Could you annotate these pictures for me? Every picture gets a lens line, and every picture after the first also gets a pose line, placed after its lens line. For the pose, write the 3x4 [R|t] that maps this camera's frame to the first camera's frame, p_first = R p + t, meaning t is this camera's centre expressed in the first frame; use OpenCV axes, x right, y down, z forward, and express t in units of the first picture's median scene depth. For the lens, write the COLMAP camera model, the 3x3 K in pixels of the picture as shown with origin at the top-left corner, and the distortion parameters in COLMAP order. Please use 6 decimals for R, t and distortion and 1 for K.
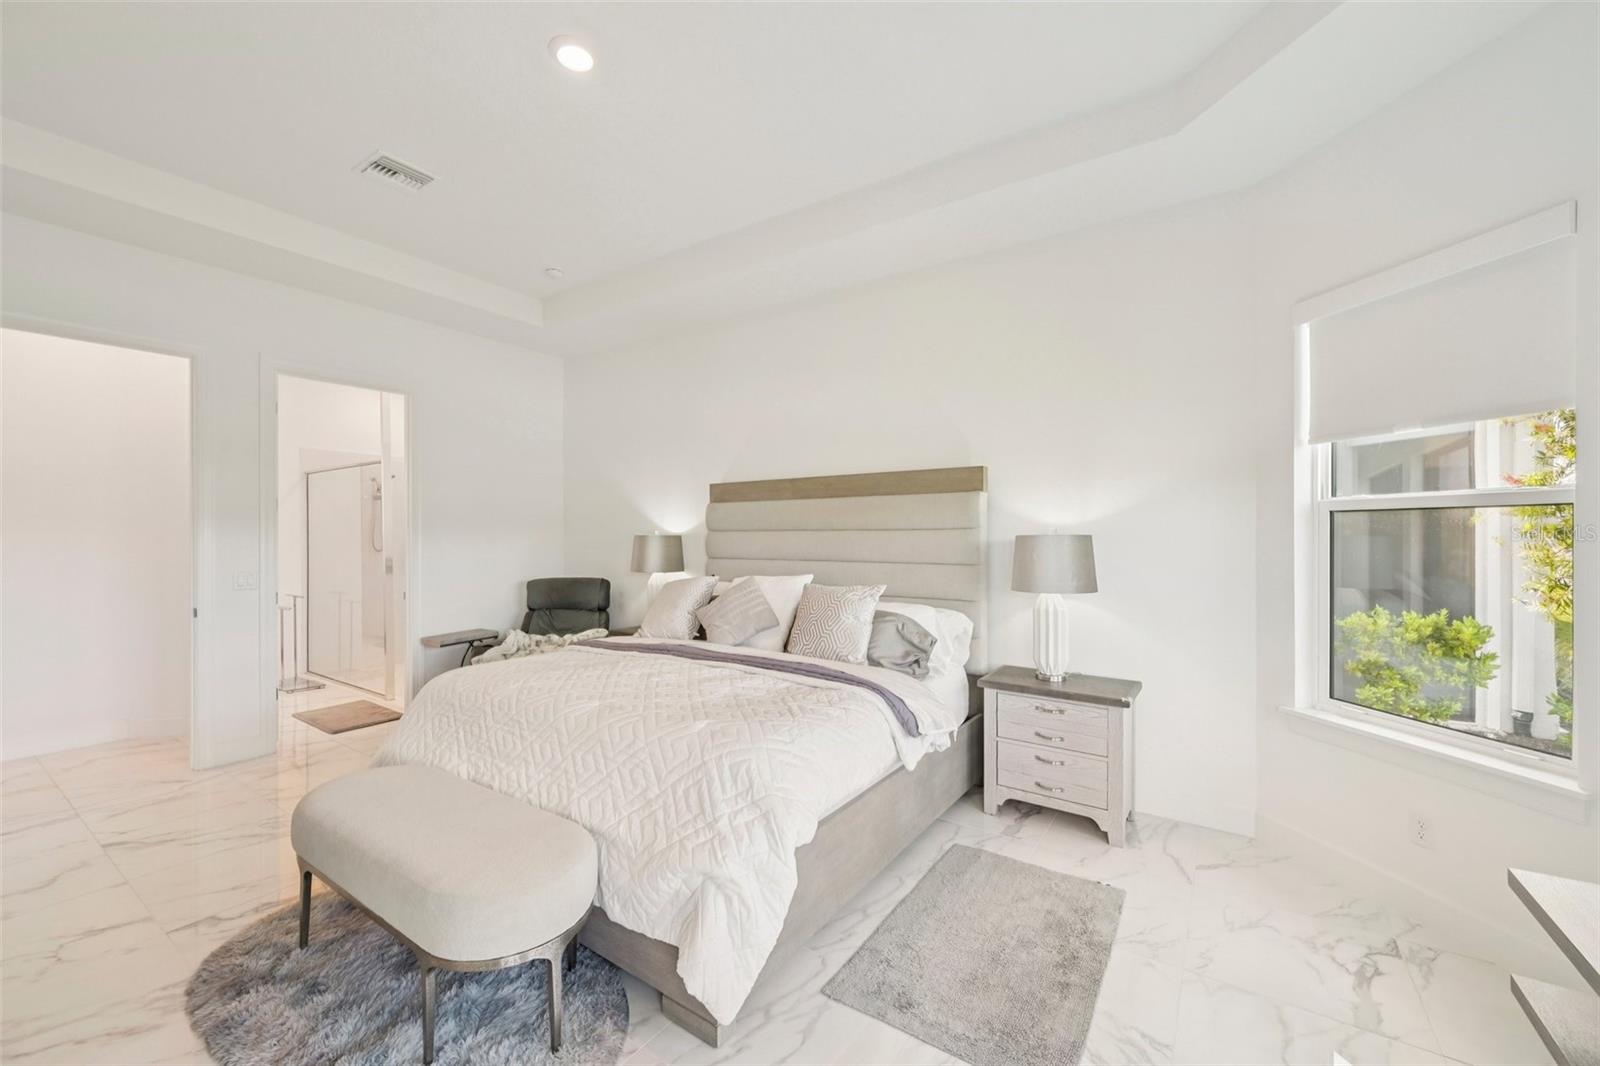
lens RADIAL K [[633.3, 0, 802.5], [0, 633.3, 539.0], [0, 0, 1]] dist [-0.000222, 0.000723]
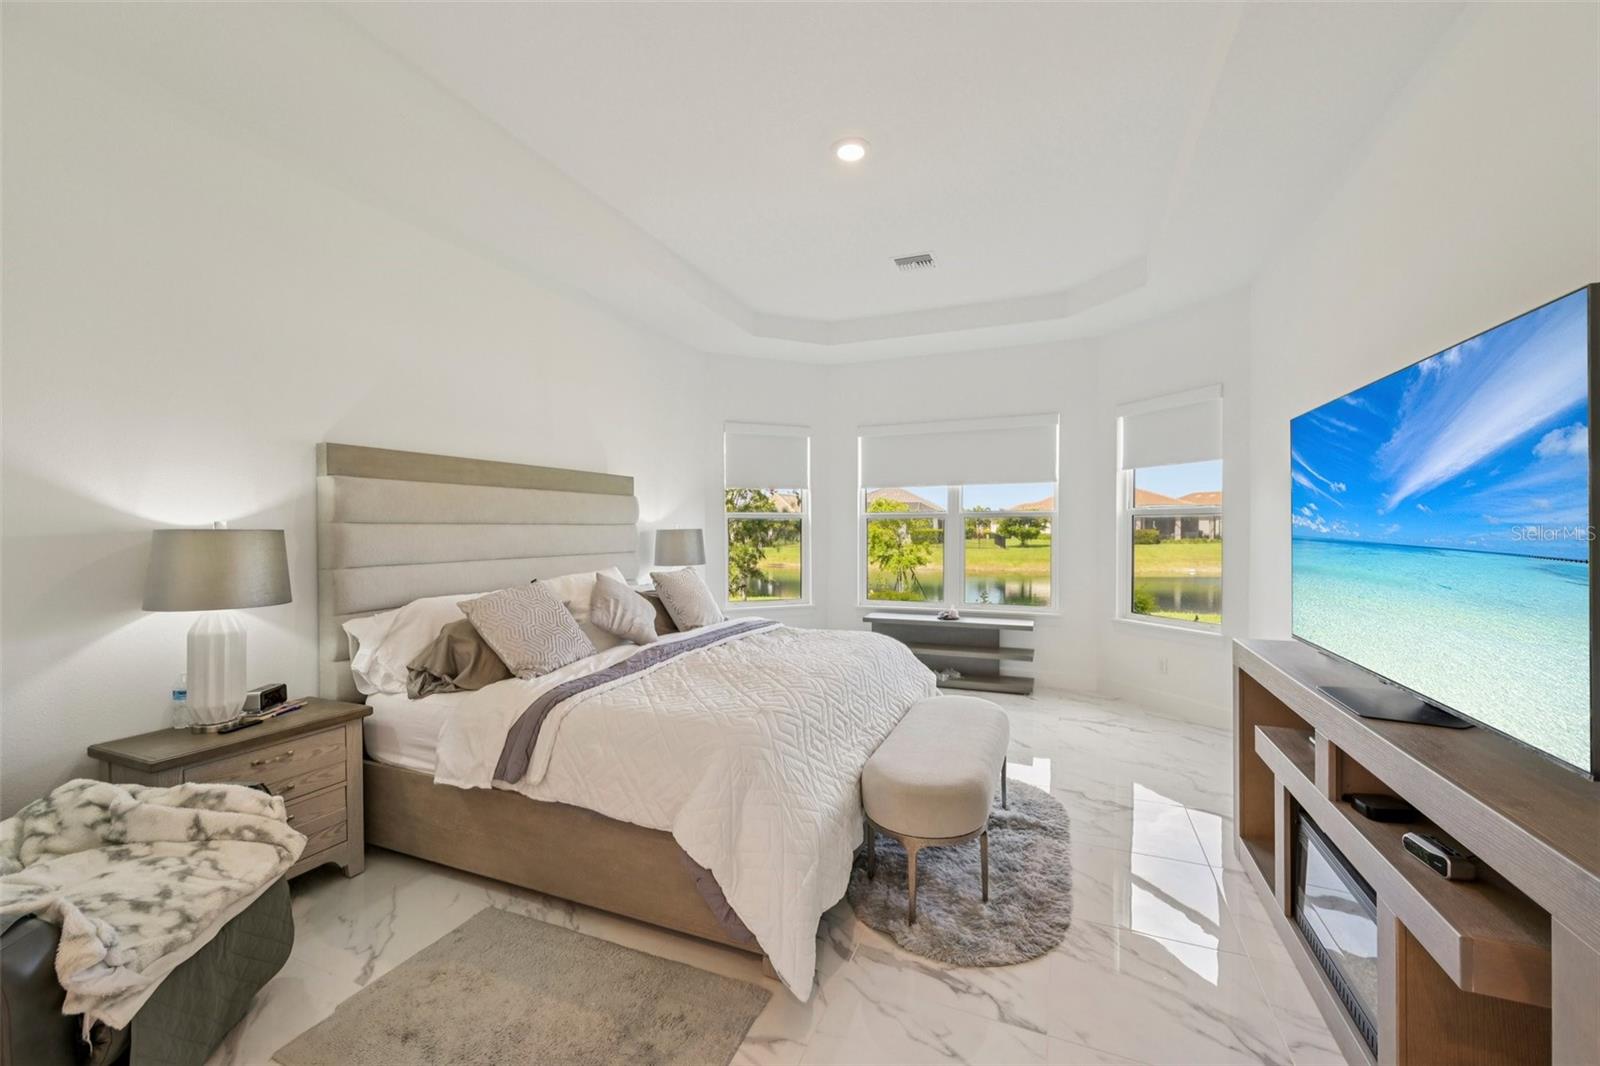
lens RADIAL K [[633.3, 0, 802.5], [0, 633.3, 539.0], [0, 0, 1]] dist [-0.000222, 0.000723]
pose [[-0.202732, -0.013314, 0.979144, -0.875681], [0.007758, 0.999854, 0.015201, -0.002475], [-0.979204, 0.010678, -0.202599, 0.745608]]
